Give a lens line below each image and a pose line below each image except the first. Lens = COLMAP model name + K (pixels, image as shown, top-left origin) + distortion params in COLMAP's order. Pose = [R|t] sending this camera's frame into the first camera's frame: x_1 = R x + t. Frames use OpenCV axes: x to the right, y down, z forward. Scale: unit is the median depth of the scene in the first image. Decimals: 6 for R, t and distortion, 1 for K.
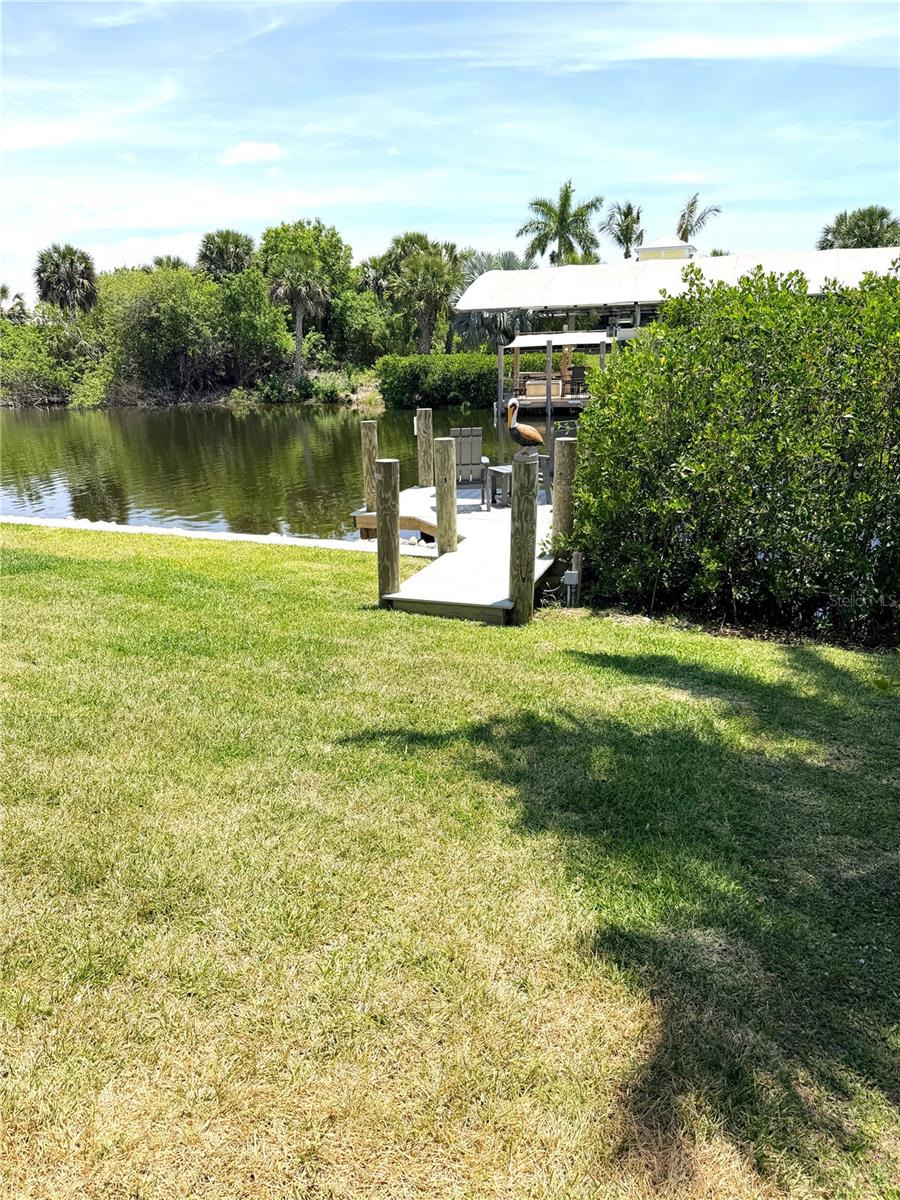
lens RADIAL K [[831.8, 0, 450.0], [0, 831.8, 600.0], [0, 0, 1]] dist [0.056077, -0.001298]
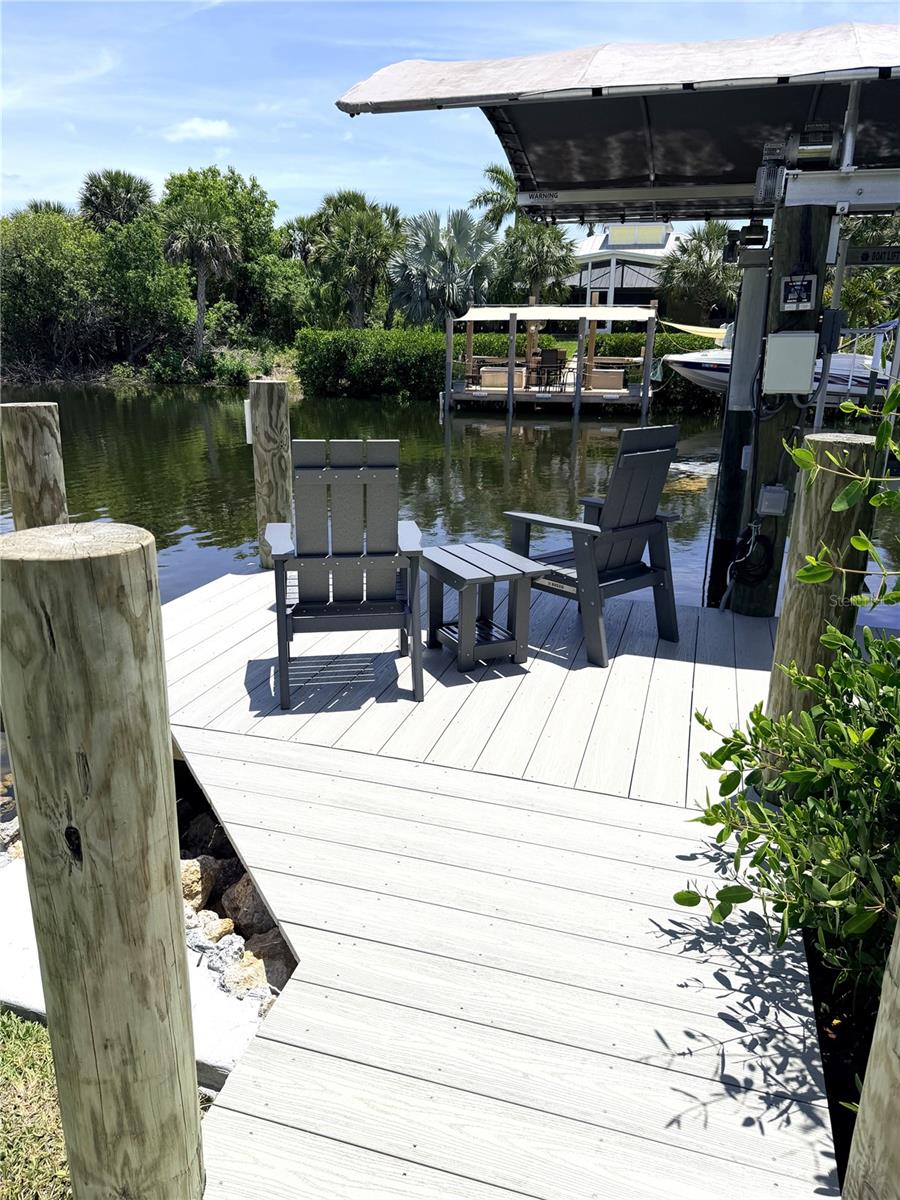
lens RADIAL K [[850.9, 0, 450.0], [0, 850.9, 600.0], [0, 0, 1]] dist [0.008964, 0.002991]
pose [[0.997353, 0.020483, 0.069763, 0.008205], [-0.020798, 0.999777, 0.003779, -0.034241], [-0.069670, -0.005220, 0.997556, 0.153567]]
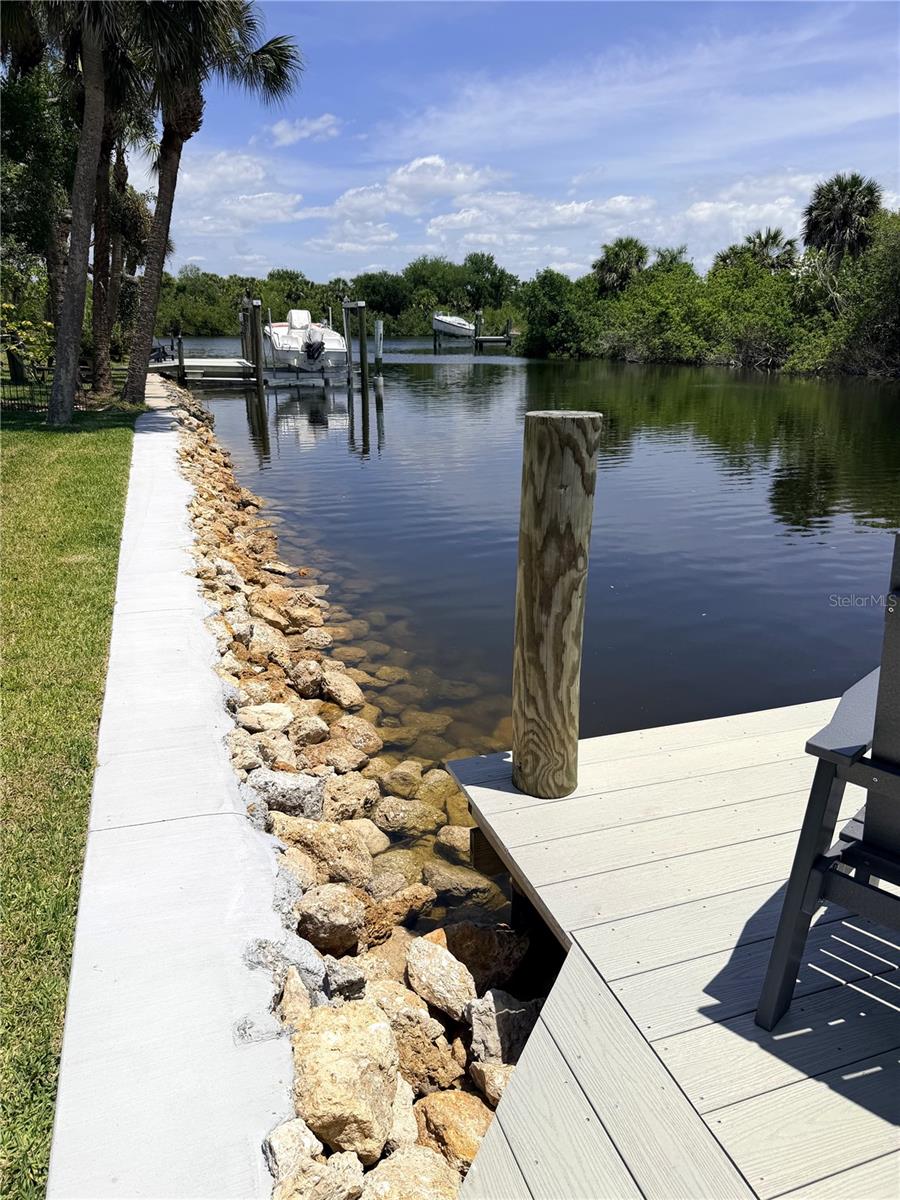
lens RADIAL K [[850.9, 0, 450.0], [0, 850.9, 600.0], [0, 0, 1]] dist [0.008964, 0.002991]
pose [[0.628786, 0.275012, -0.727321, 0.015618], [-0.250789, 0.957108, 0.145086, -0.049869], [0.736025, 0.091176, 0.670786, 0.207287]]
